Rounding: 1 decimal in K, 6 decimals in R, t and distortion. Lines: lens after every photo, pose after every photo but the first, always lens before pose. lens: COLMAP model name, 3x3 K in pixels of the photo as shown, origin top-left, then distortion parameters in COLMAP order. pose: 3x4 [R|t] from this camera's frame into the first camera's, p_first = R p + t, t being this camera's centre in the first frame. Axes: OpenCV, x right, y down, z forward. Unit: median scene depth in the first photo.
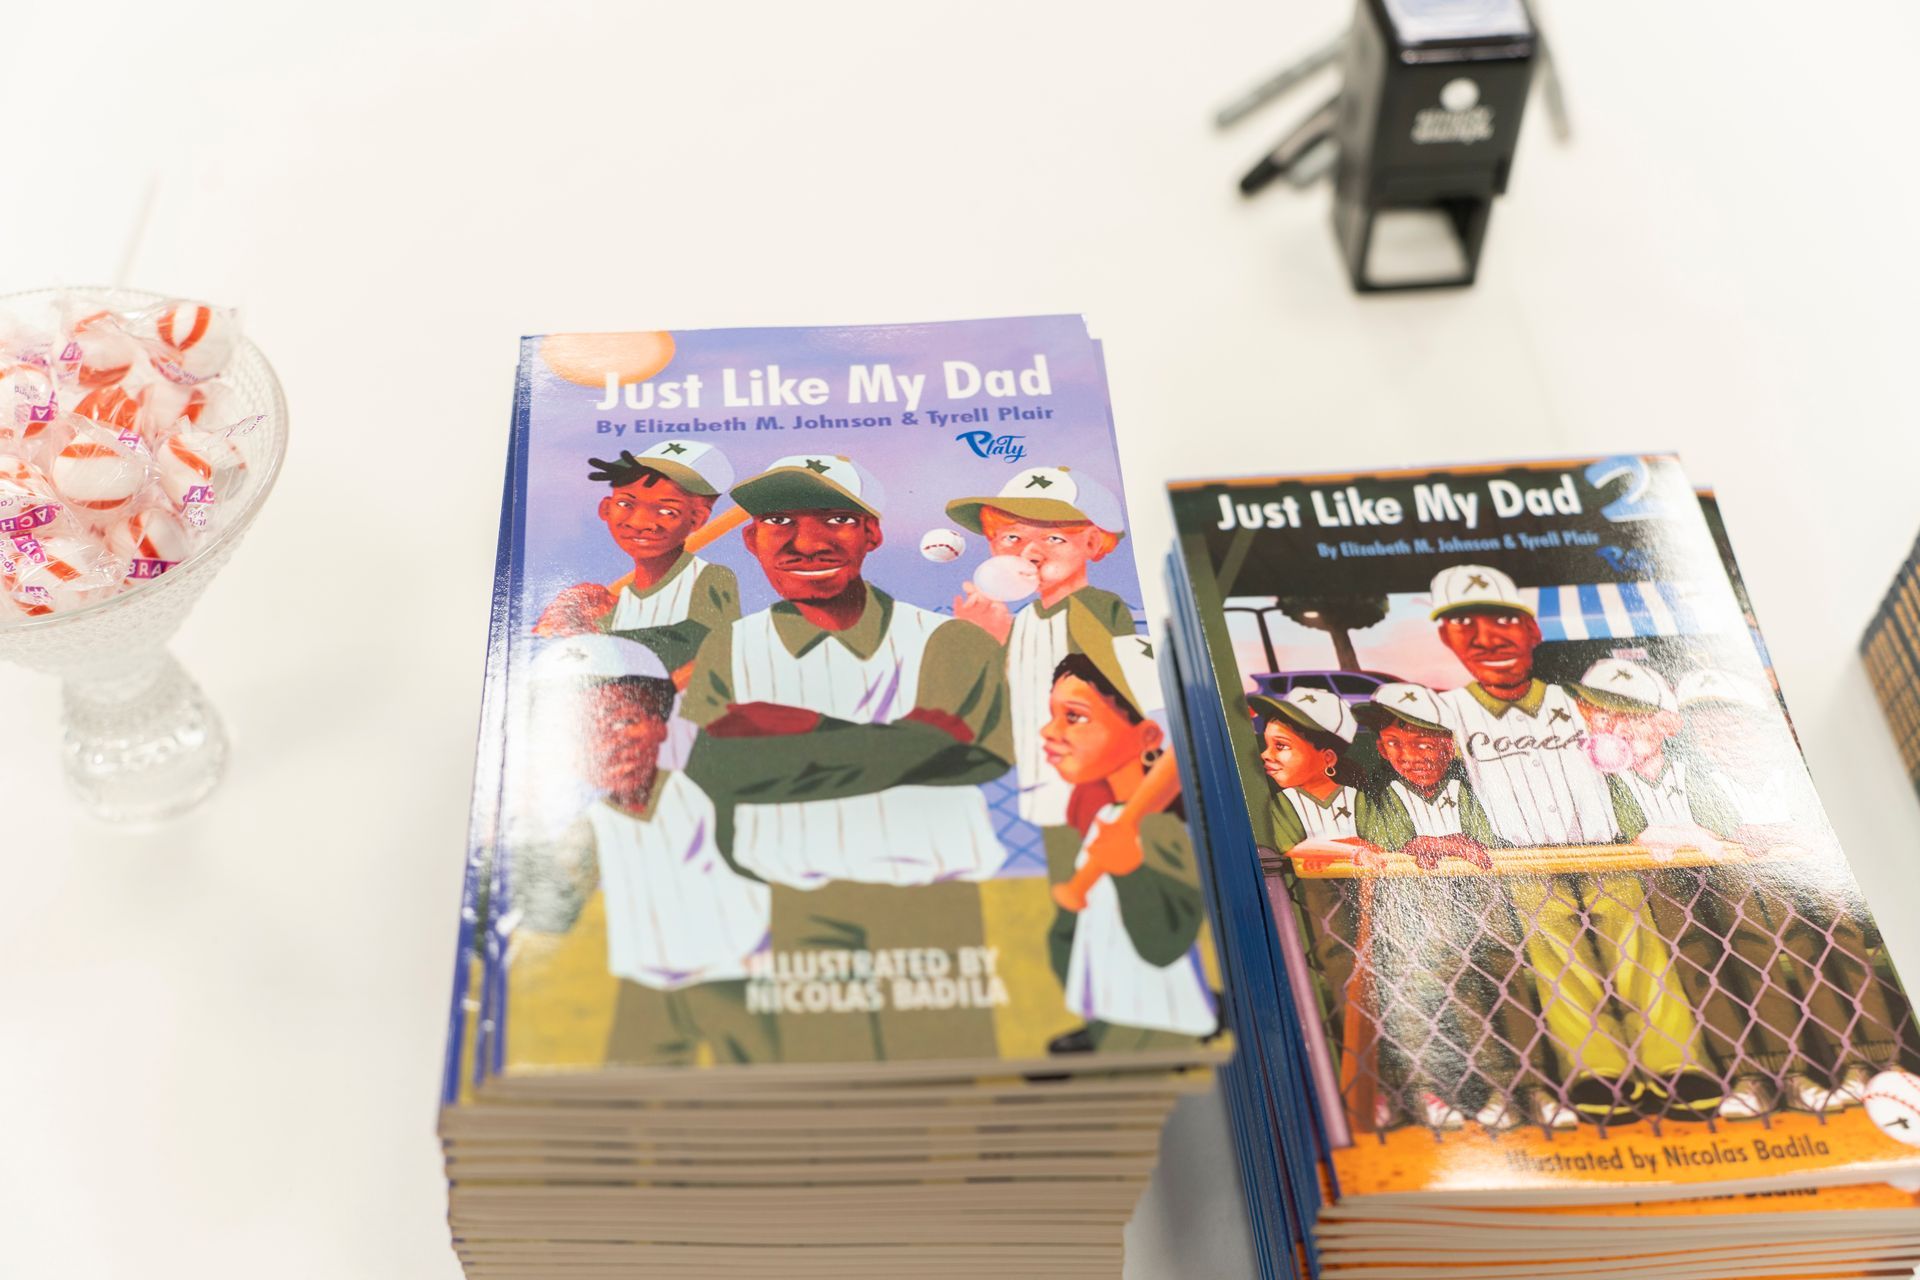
lens RADIAL K [[1514.3, 0, 998.2], [0, 1514.3, 638.5], [0, 0, 1]] dist [-0.023638, 0.005923]
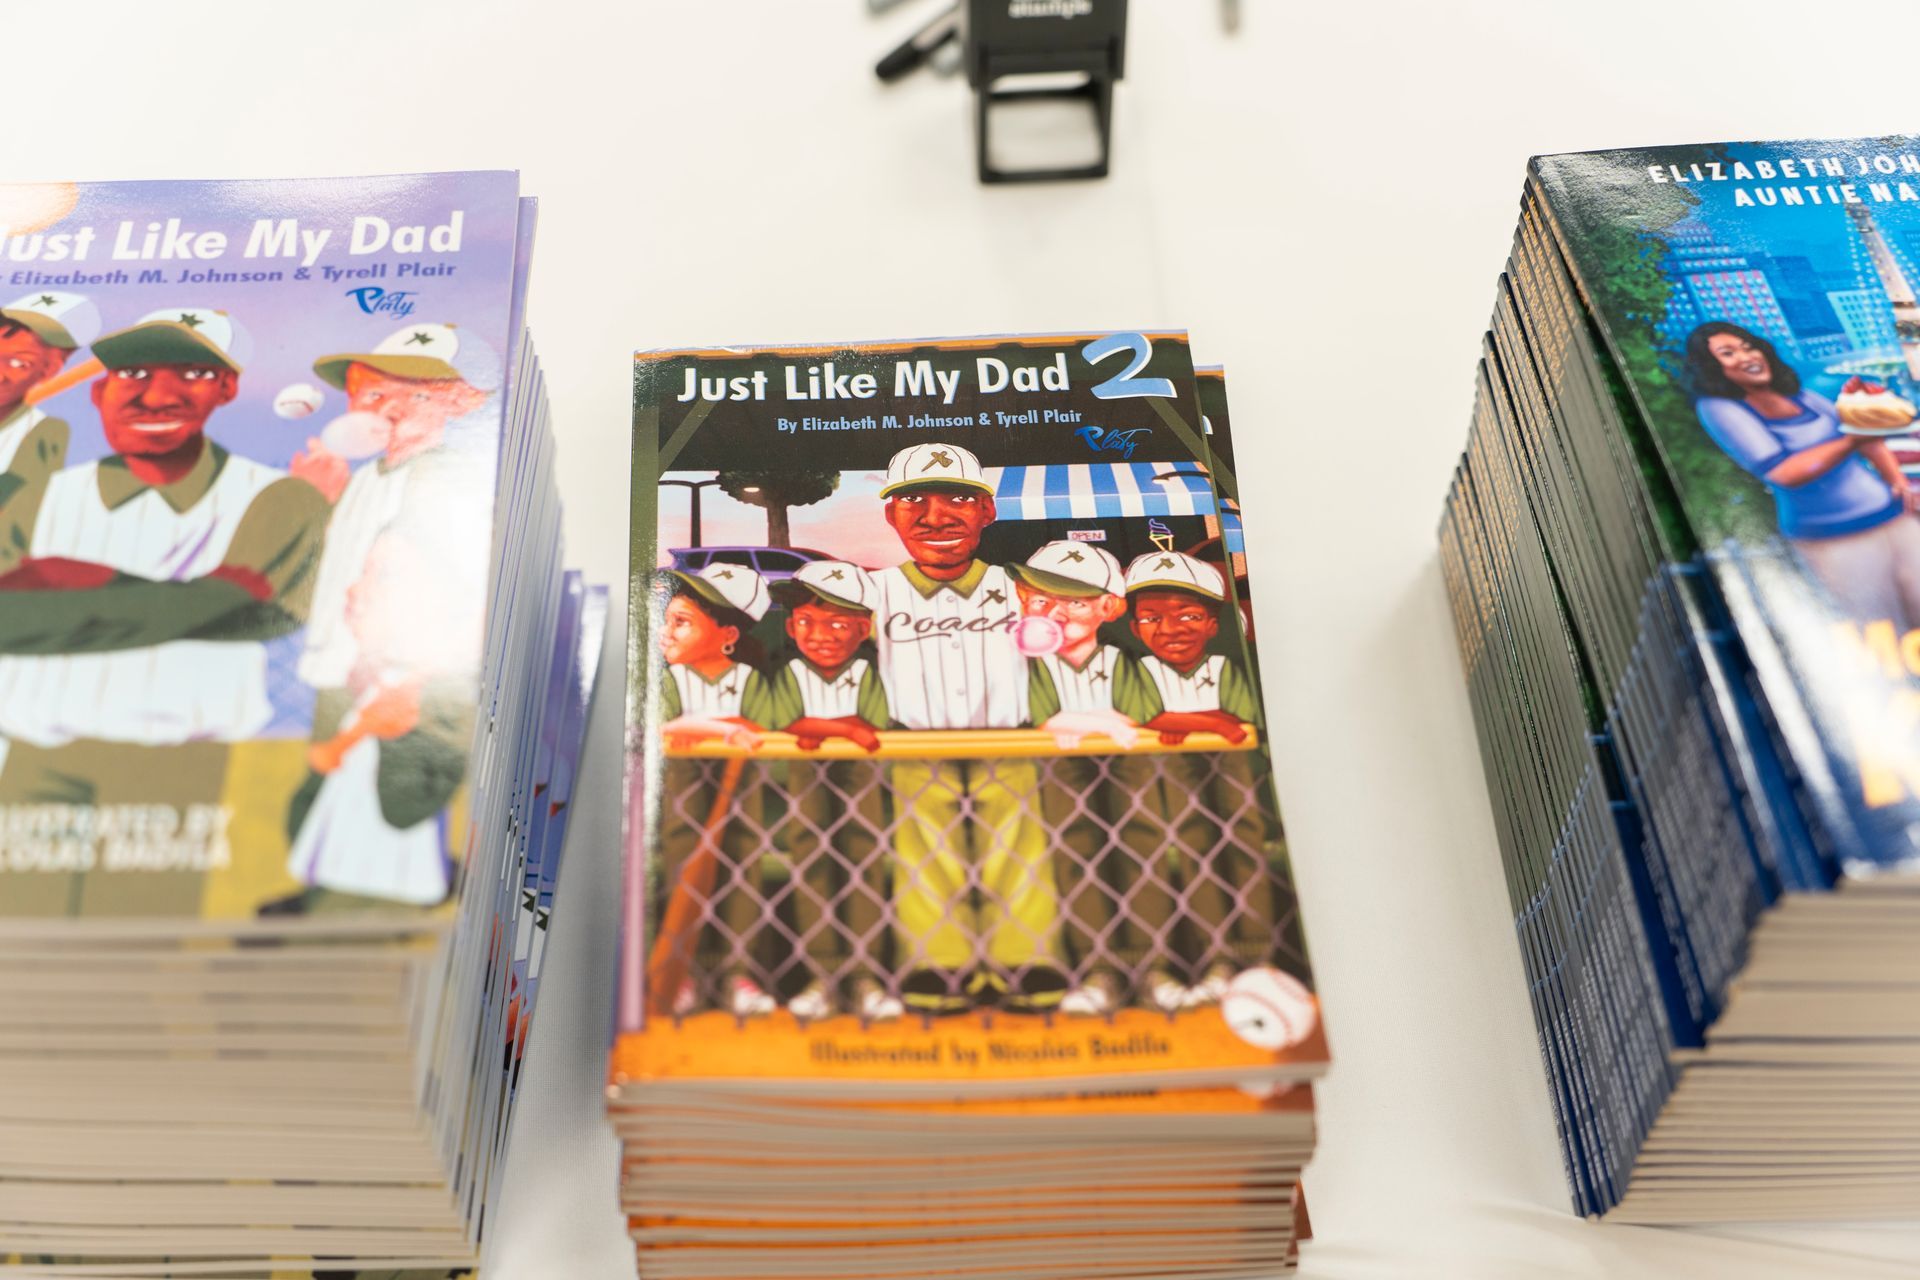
lens RADIAL K [[1514.3, 0, 998.2], [0, 1514.3, 638.5], [0, 0, 1]] dist [-0.023638, 0.005923]
pose [[0.999776, 0.014980, -0.014965, 0.417103], [-0.014643, 0.999642, 0.022390, 0.059667], [0.015295, -0.022166, 0.999637, 0.057124]]
